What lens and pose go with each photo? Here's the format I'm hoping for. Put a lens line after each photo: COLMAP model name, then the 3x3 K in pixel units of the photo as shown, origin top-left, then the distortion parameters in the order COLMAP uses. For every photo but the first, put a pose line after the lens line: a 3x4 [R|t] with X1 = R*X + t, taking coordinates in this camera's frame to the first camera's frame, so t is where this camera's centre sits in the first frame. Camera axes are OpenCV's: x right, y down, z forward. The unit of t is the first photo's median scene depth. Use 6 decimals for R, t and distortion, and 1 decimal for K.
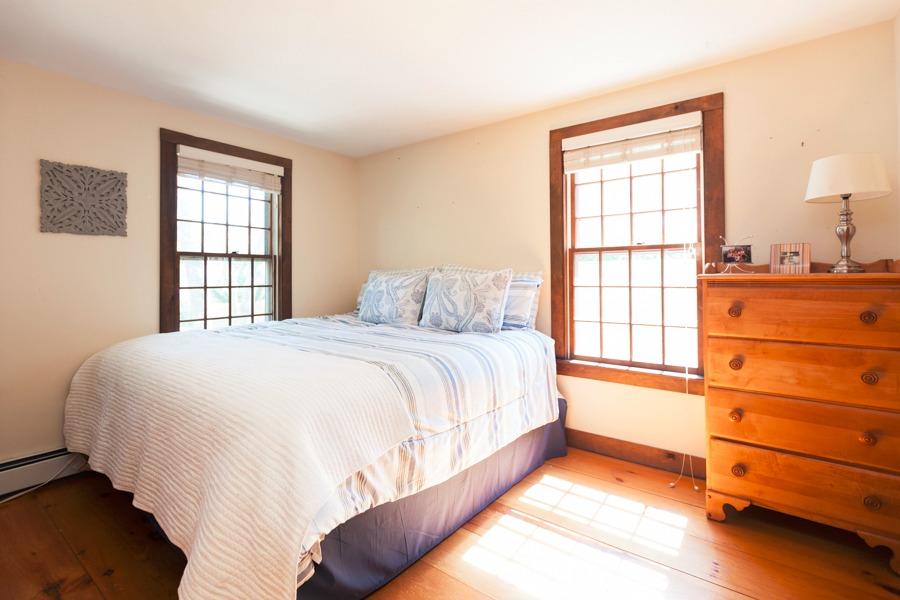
lens RADIAL K [[410.0, 0, 436.2], [0, 410.0, 291.8], [0, 0, 1]] dist [0.001388, 0.000202]
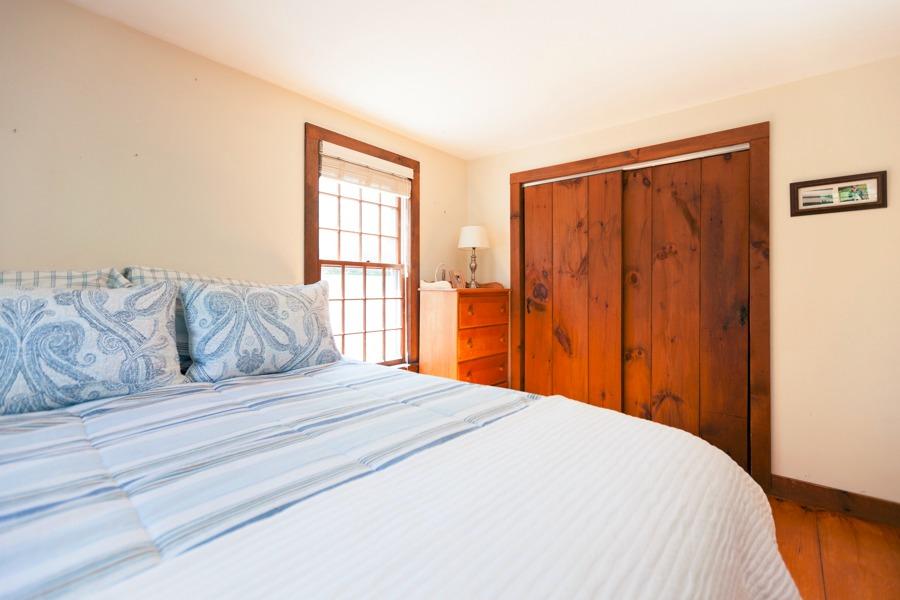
lens RADIAL K [[410.0, 0, 436.2], [0, 410.0, 291.8], [0, 0, 1]] dist [0.001388, 0.000202]
pose [[0.065628, -0.003274, 0.997839, -0.620318], [0.036185, 0.999345, 0.000899, -0.026329], [-0.997188, 0.036048, 0.065704, 0.730676]]
